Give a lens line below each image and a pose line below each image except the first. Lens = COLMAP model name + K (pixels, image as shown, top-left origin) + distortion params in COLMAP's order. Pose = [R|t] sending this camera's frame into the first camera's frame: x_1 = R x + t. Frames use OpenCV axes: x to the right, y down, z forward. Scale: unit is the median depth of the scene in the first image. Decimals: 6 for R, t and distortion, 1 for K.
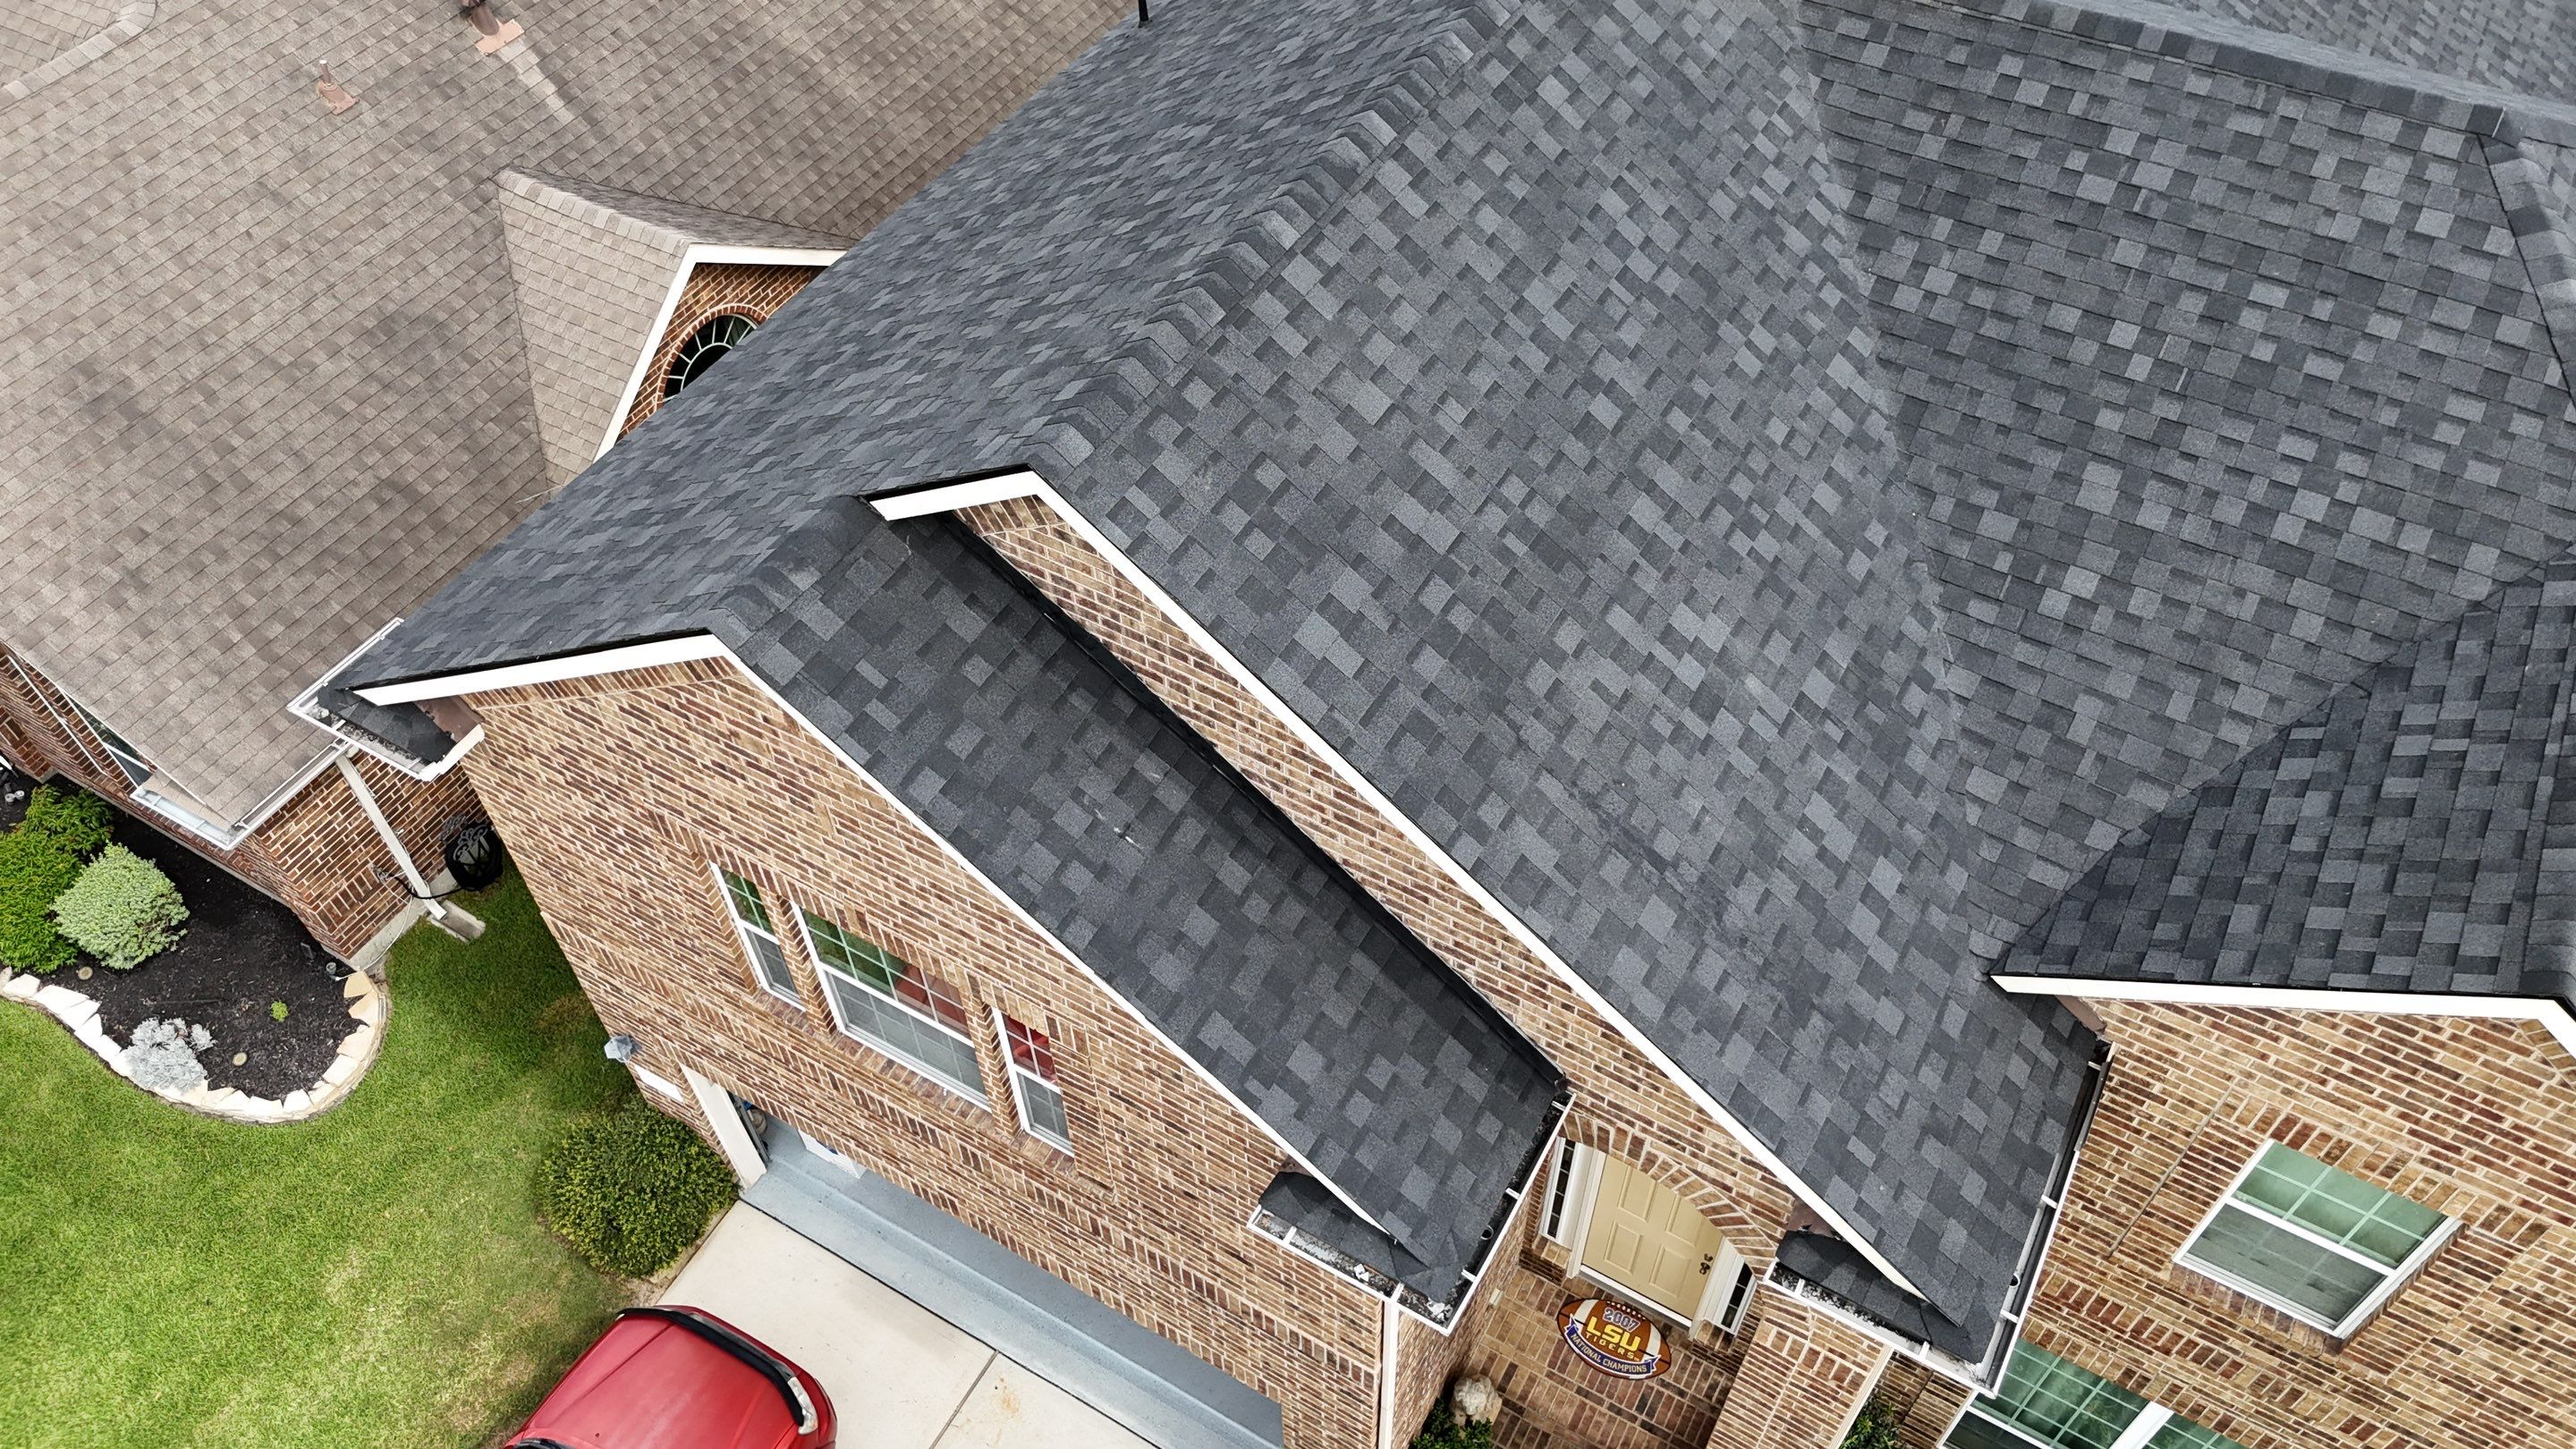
lens RADIAL K [[1892.8, 0, 1293.0], [0, 1892.8, 725.7], [0, 0, 1]] dist [0.084171, -0.096434]
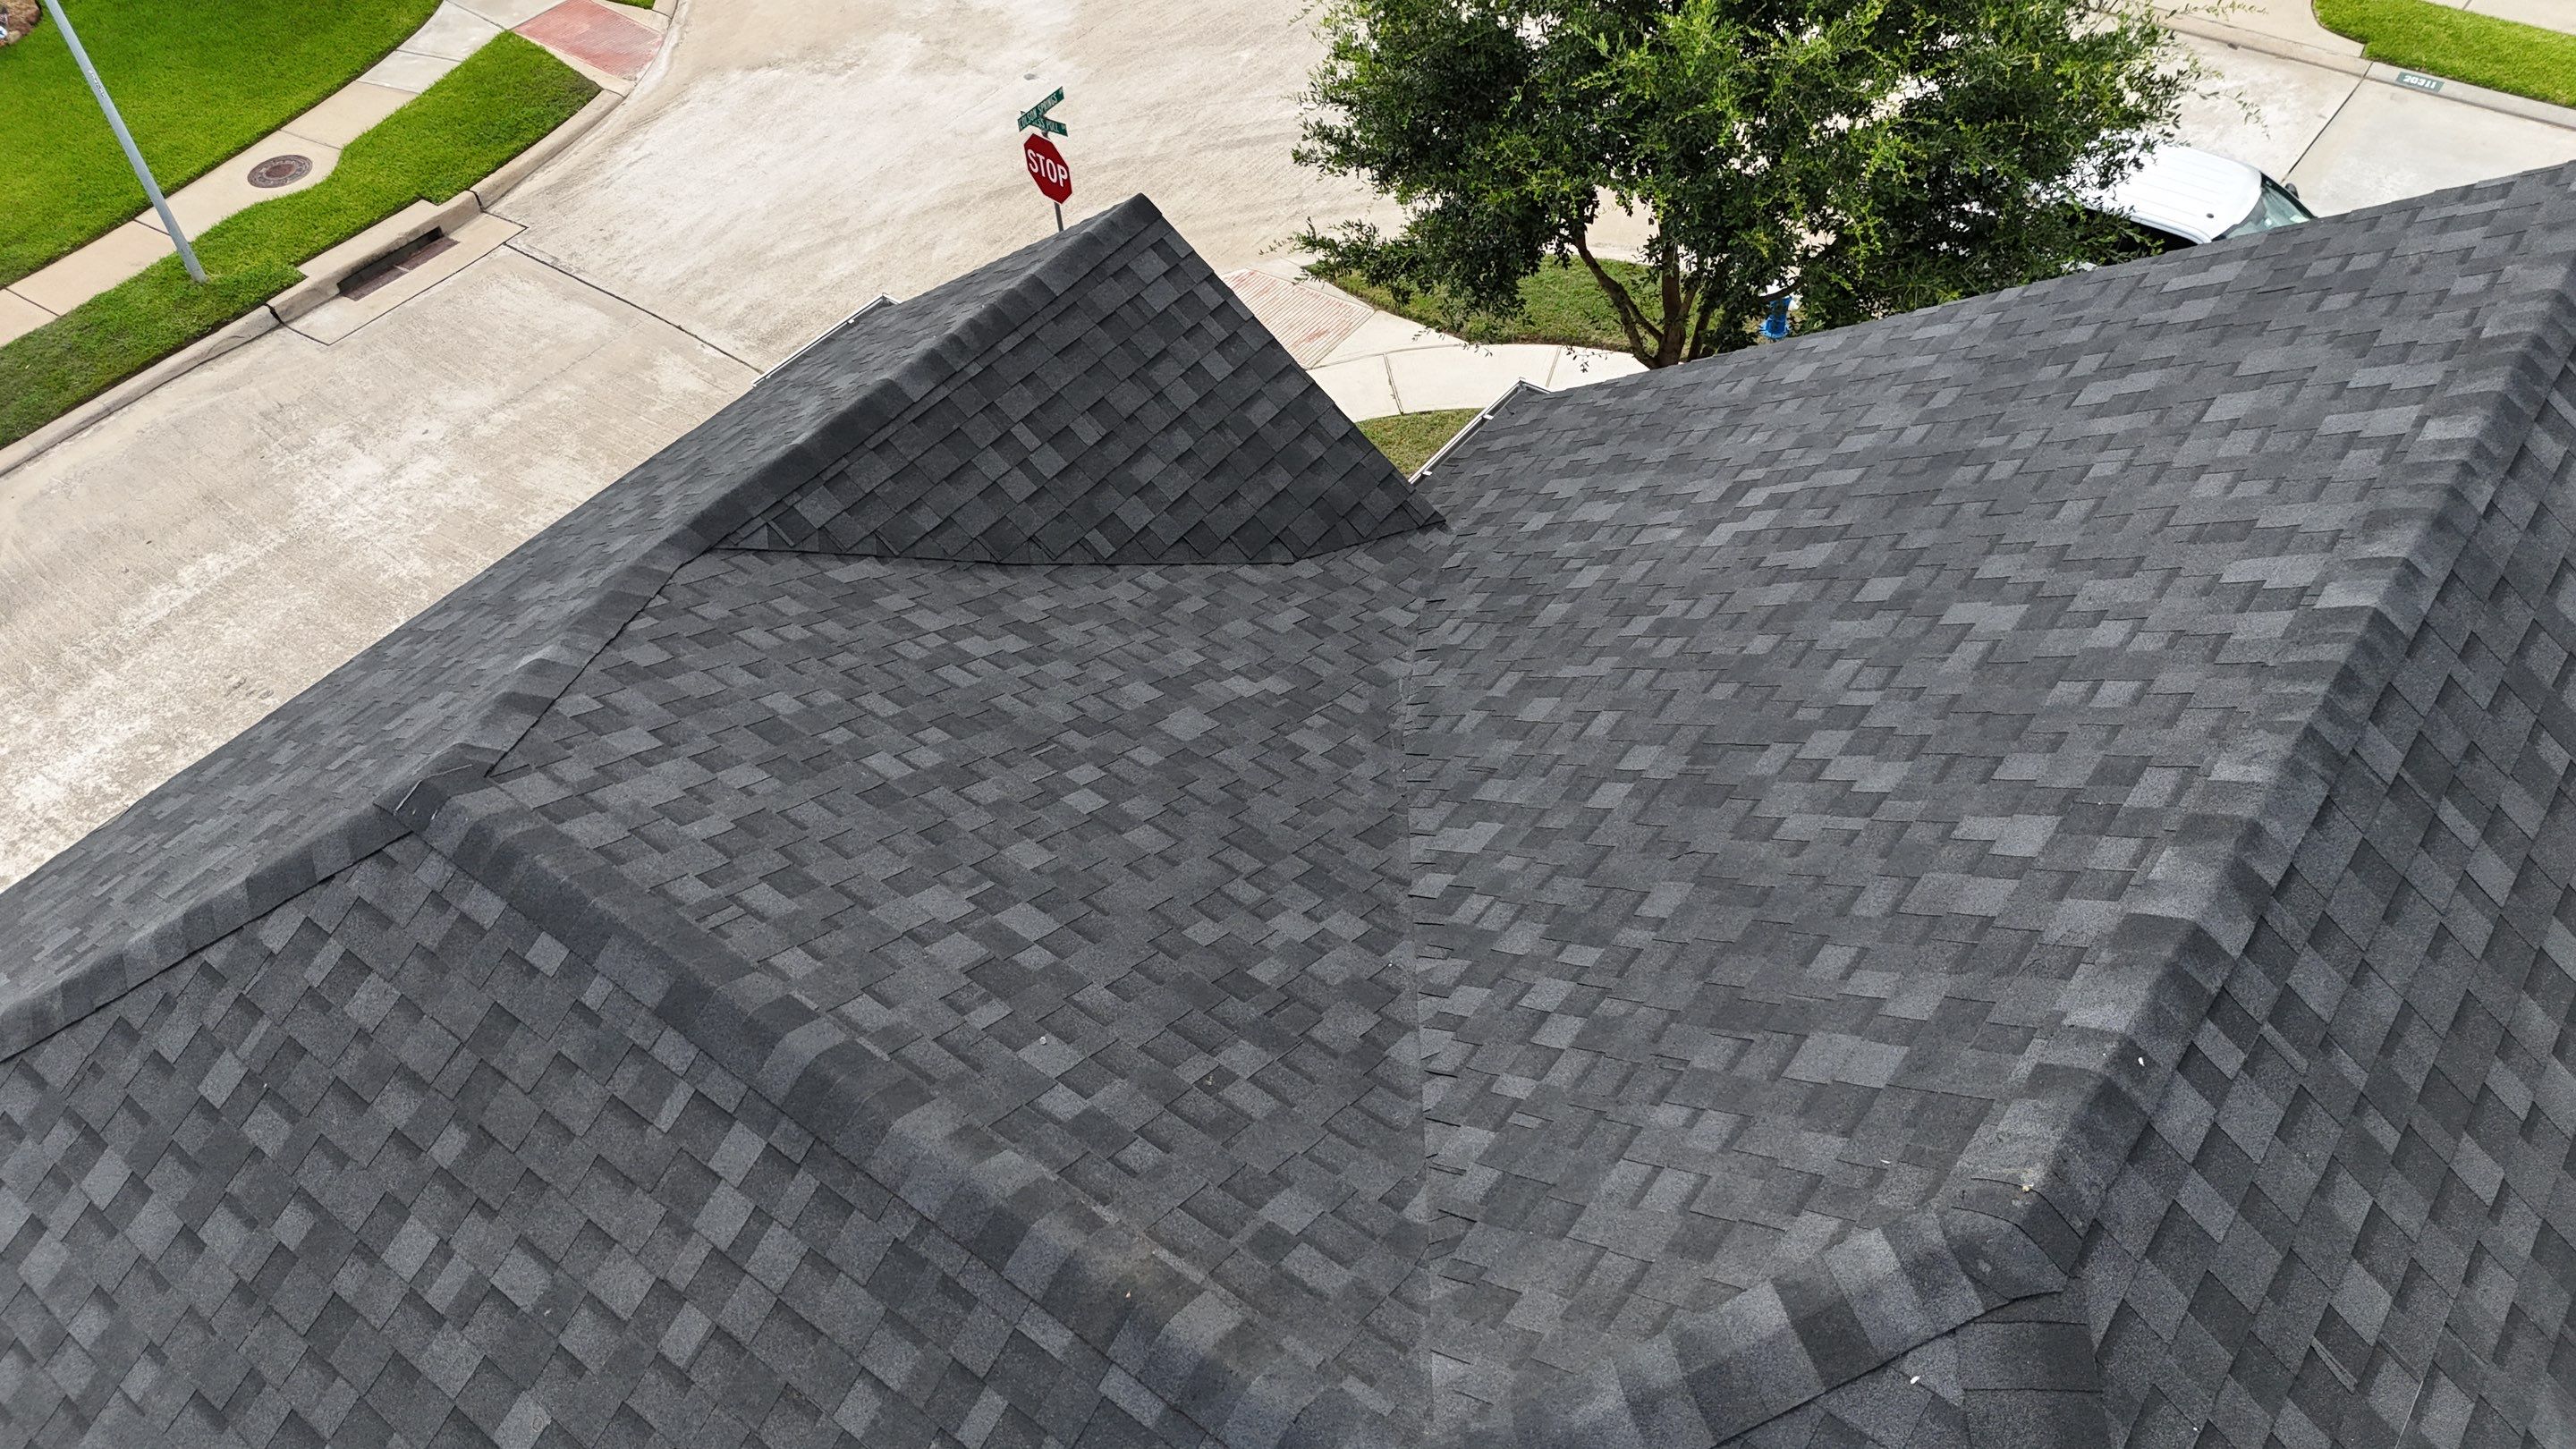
lens RADIAL K [[1892.8, 0, 1293.5], [0, 1892.8, 740.3], [0, 0, 1]] dist [0.084171, -0.096434]
pose [[-0.988404, -0.051425, 0.142871, 0.241414], [0.148439, -0.129111, 0.980457, -0.812972], [-0.031974, 0.990296, 0.135247, 0.822026]]
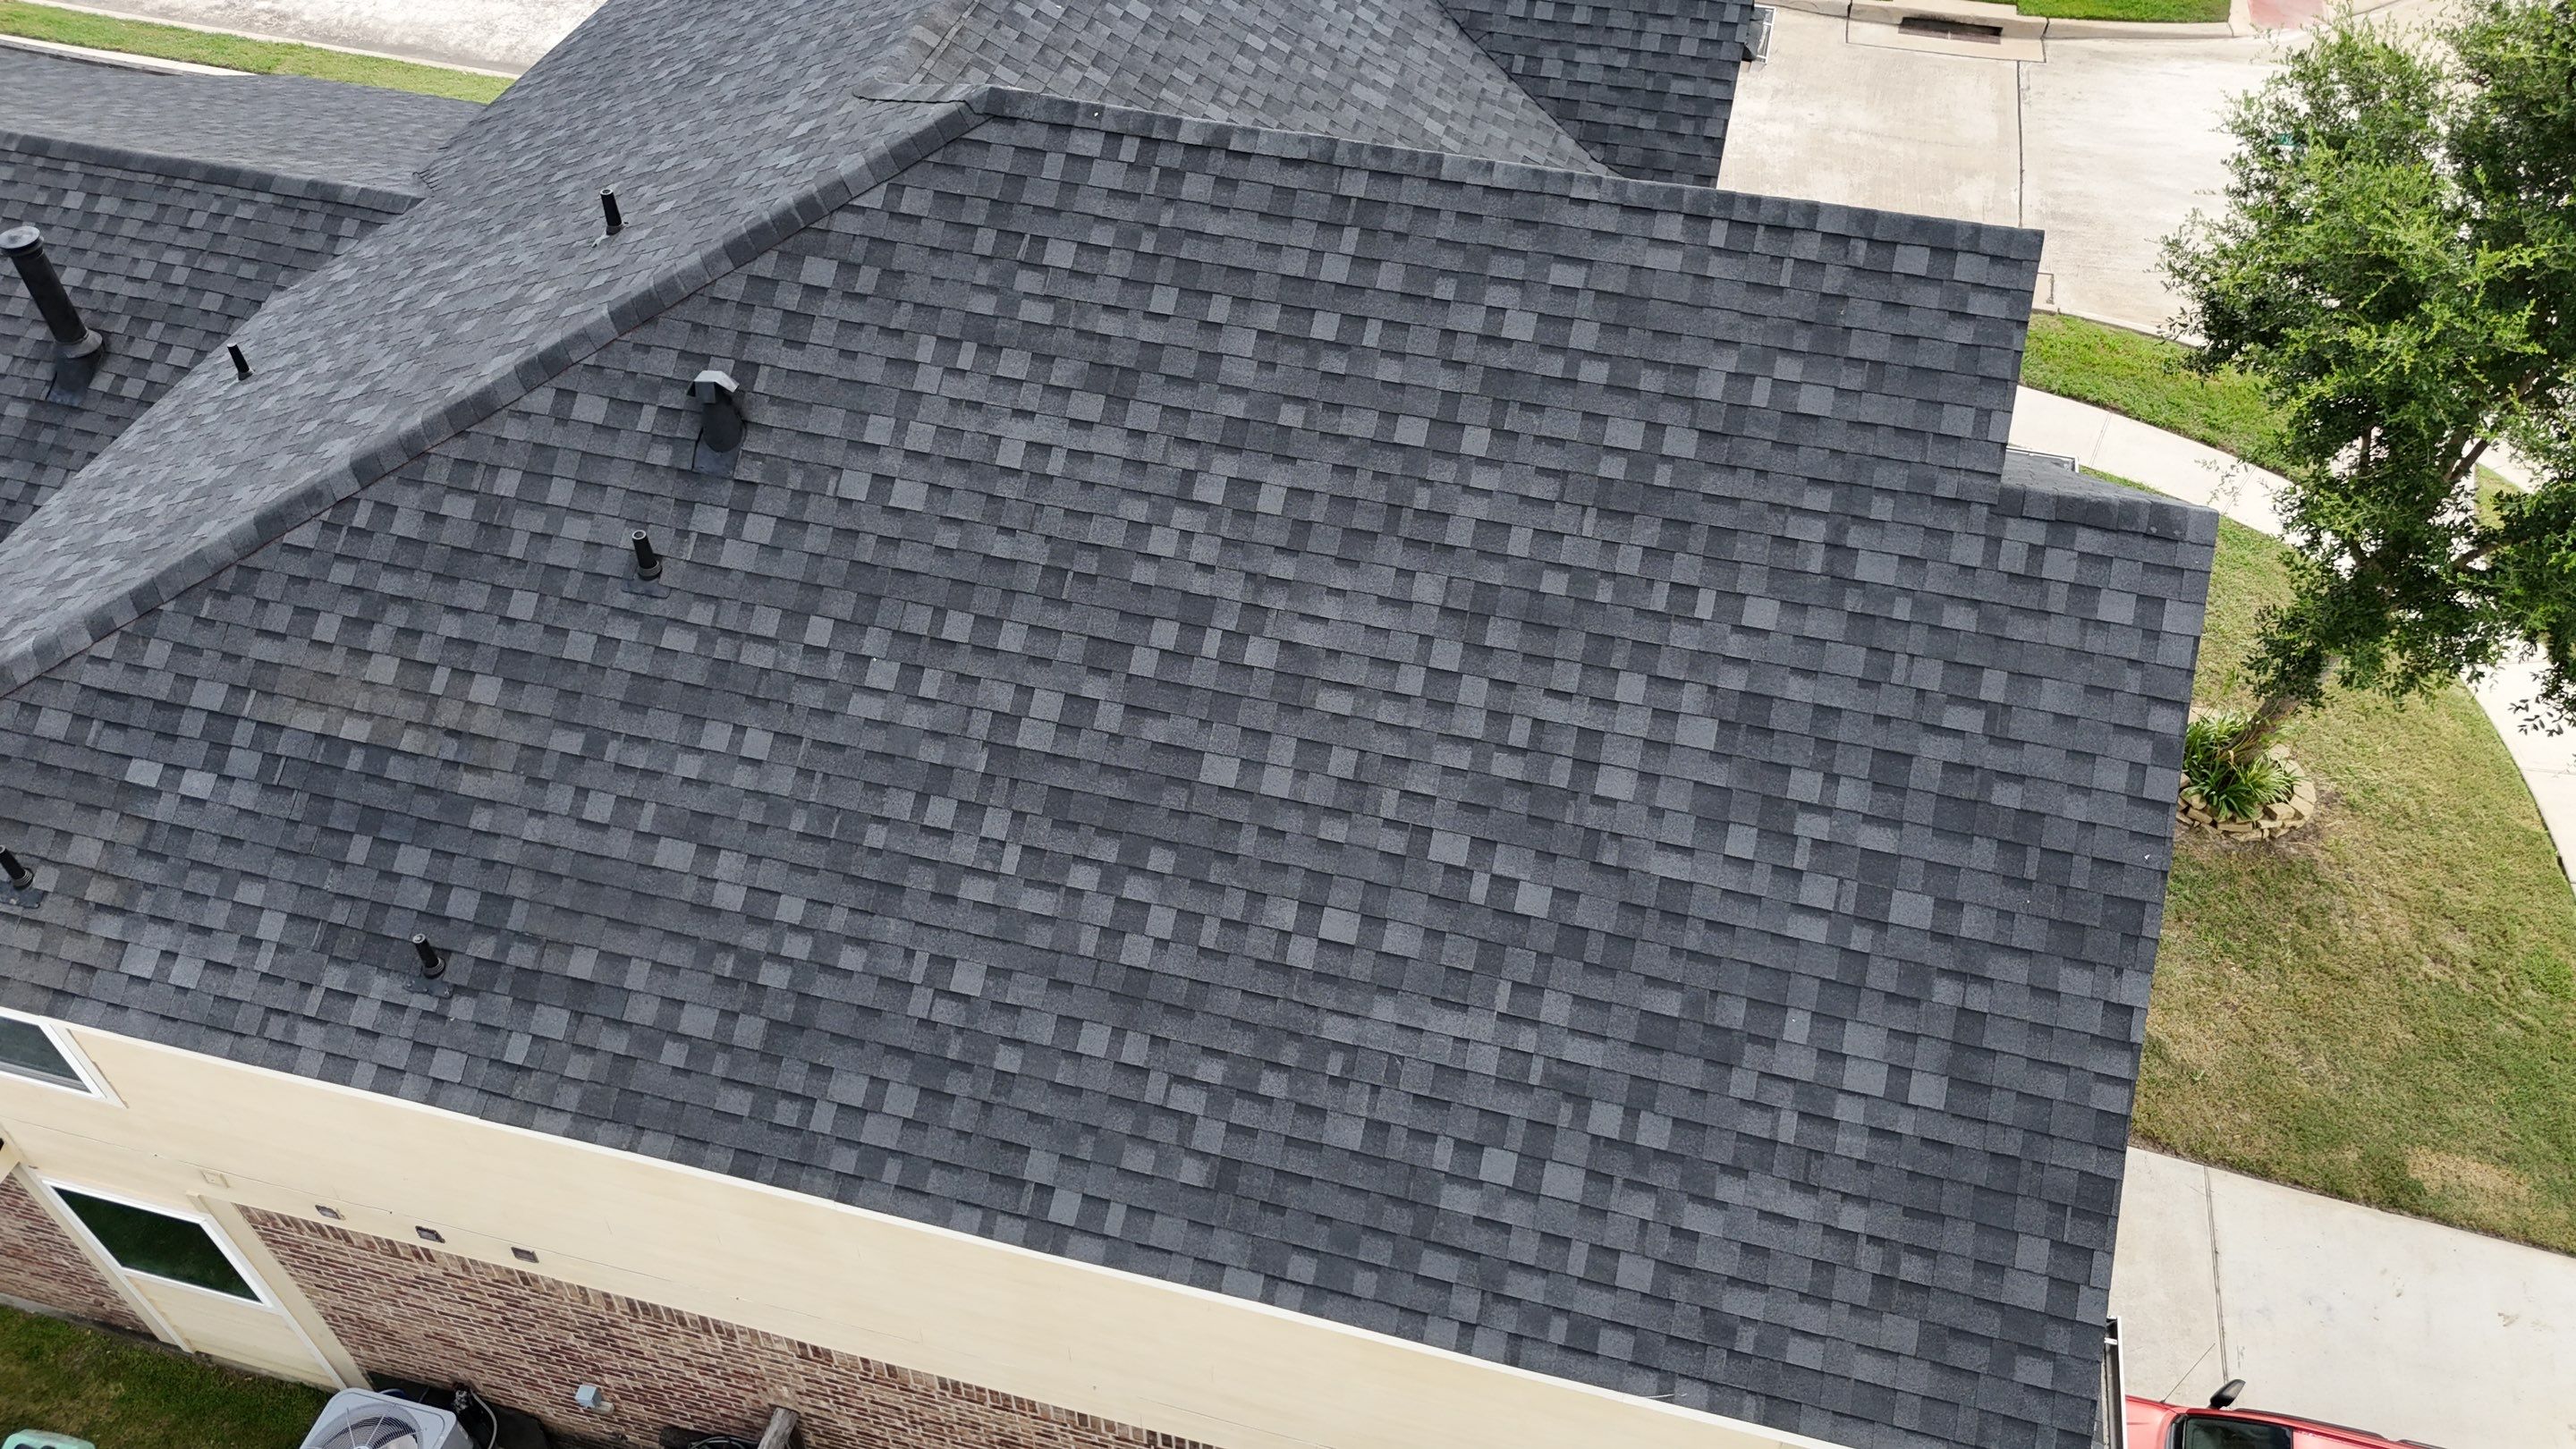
lens RADIAL K [[1892.8, 0, 1297.8], [0, 1892.8, 724.3], [0, 0, 1]] dist [0.084171, -0.096434]
pose [[-0.273778, -0.686188, 0.673937, -0.718795], [0.731164, 0.306747, 0.609349, -0.777377], [-0.624856, 0.659584, 0.417736, 0.695199]]
